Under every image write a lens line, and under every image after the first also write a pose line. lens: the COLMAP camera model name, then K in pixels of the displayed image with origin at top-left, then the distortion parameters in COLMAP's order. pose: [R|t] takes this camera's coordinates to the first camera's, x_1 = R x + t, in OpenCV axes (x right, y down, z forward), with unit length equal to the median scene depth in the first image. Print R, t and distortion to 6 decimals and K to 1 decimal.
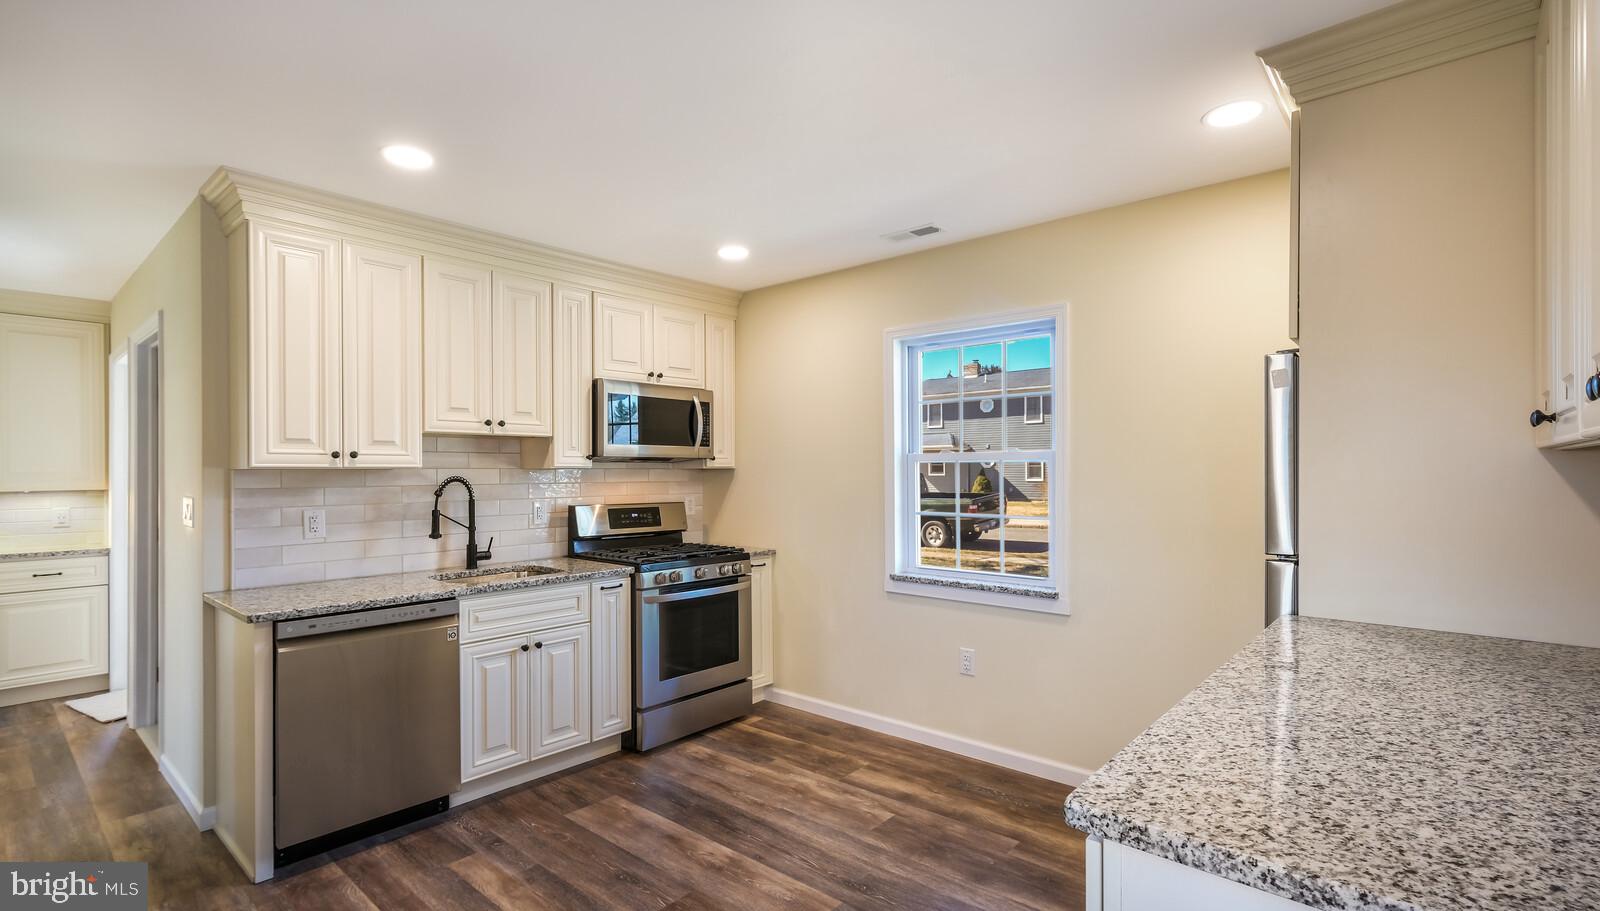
lens RADIAL K [[682.5, 0, 775.1], [0, 682.5, 465.1], [0, 0, 1]] dist [0.003661, -0.000112]
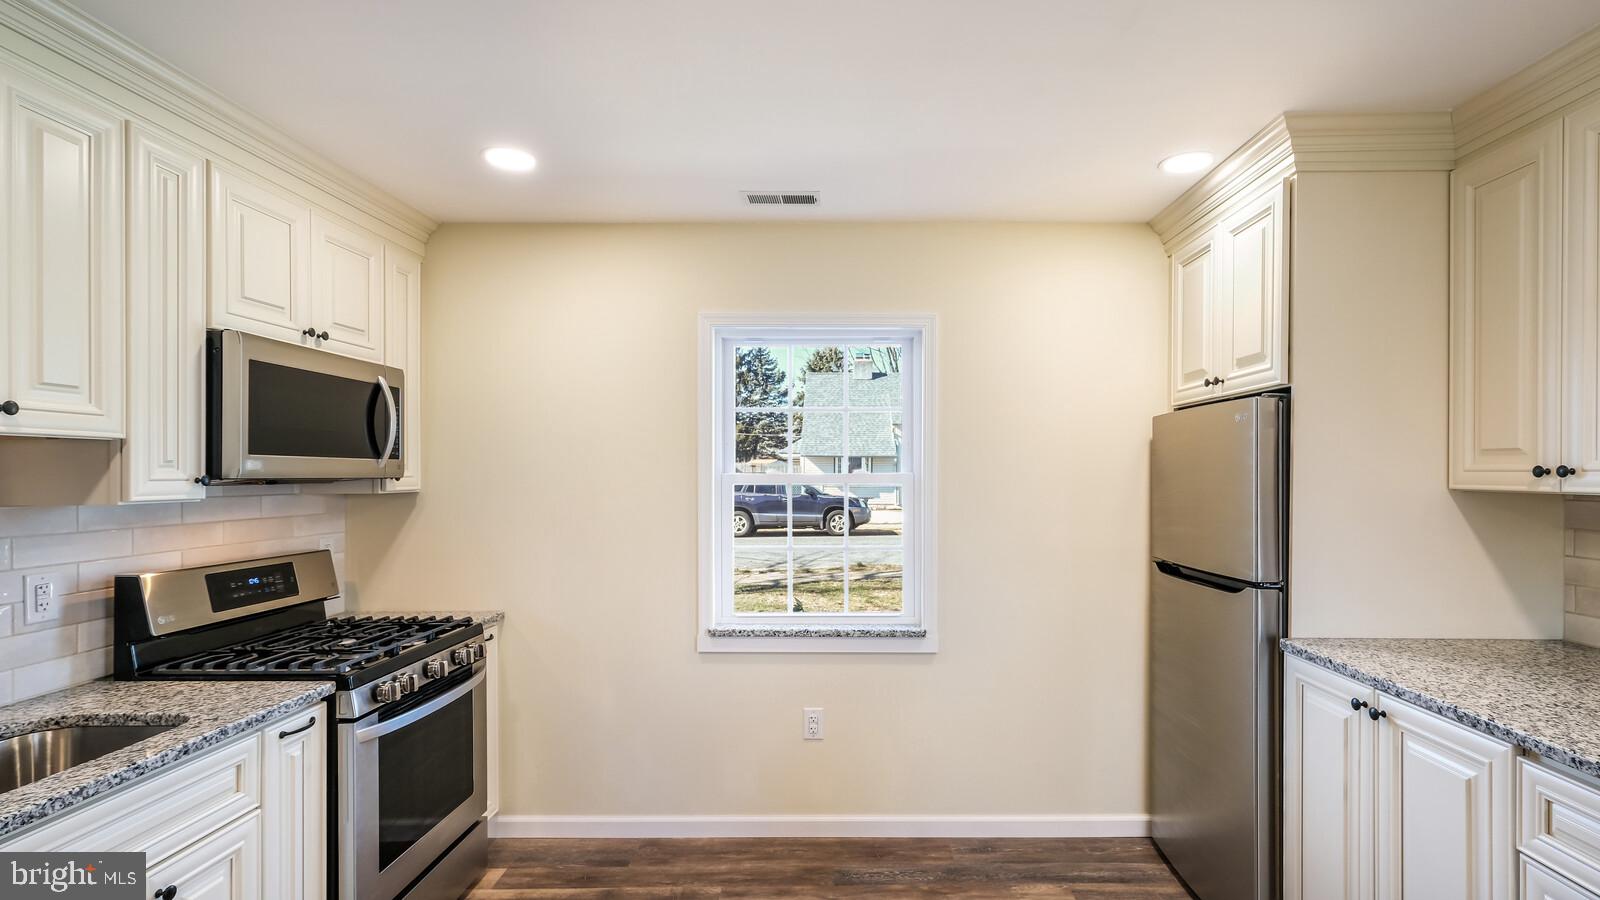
lens RADIAL K [[740.3, 0, 799.3], [0, 740.3, 470.3], [0, 0, 1]] dist [0.008299, -0.001672]
pose [[0.765657, 0.003860, 0.643237, -0.300597], [-0.004850, 0.999988, -0.000227, -0.021978], [-0.643230, -0.002946, 0.765667, 0.296853]]
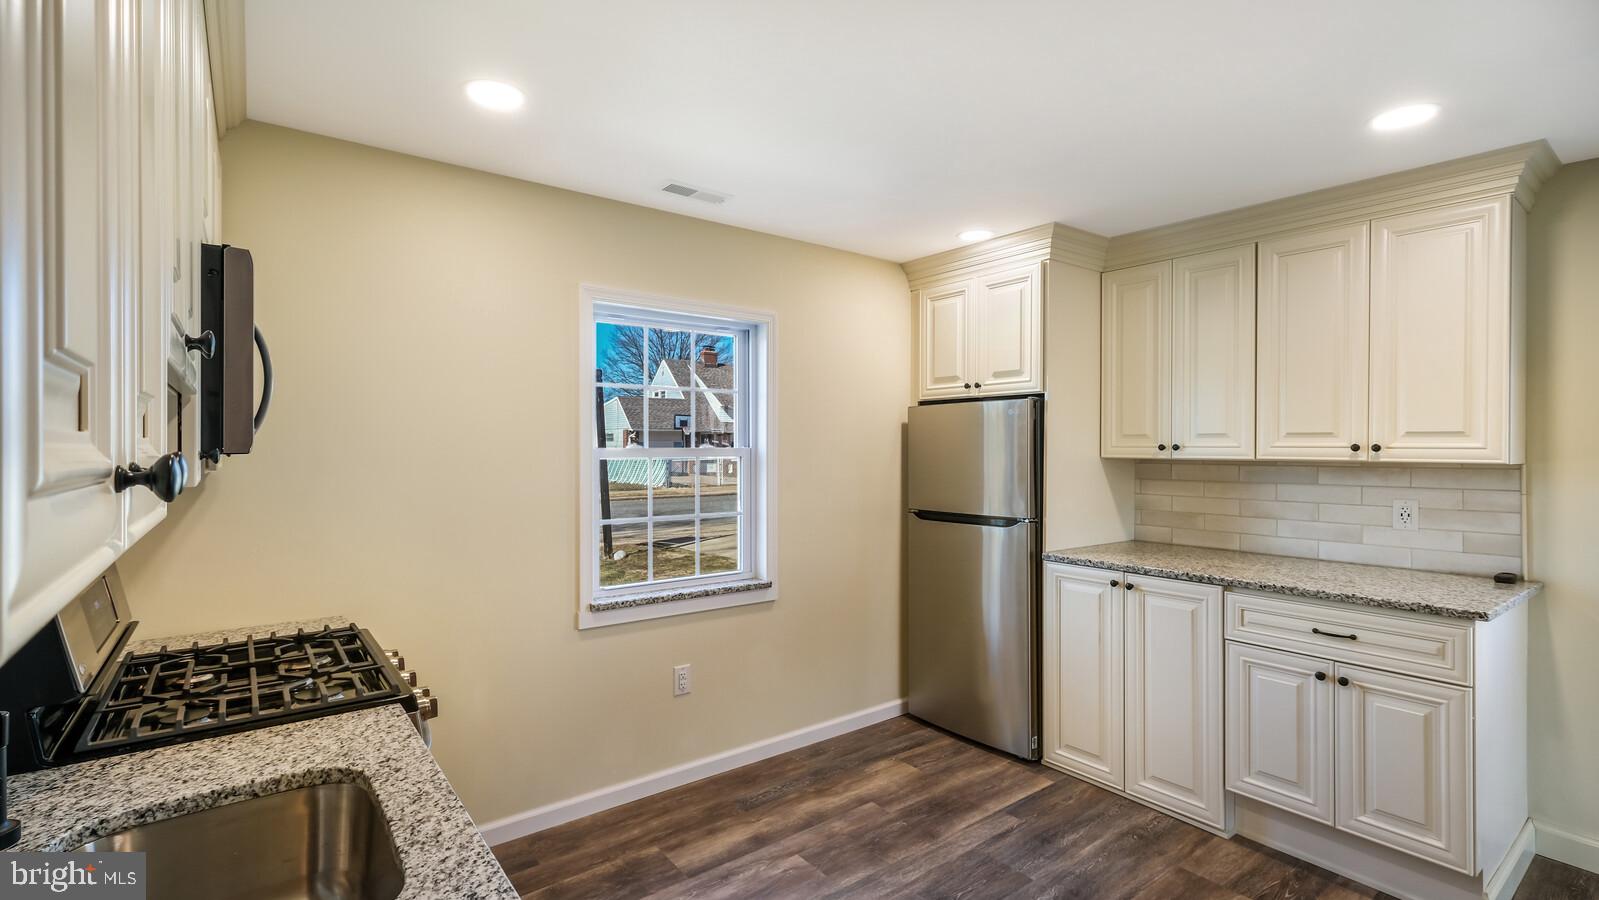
lens RADIAL K [[739.8, 0, 736.0], [0, 739.8, 444.3], [0, 0, 1]] dist [0.008299, -0.001672]
pose [[0.229072, 0.006760, 0.973386, -0.621934], [-0.007171, 0.999960, -0.005257, -0.018826], [-0.973383, -0.005775, 0.229111, 0.666891]]
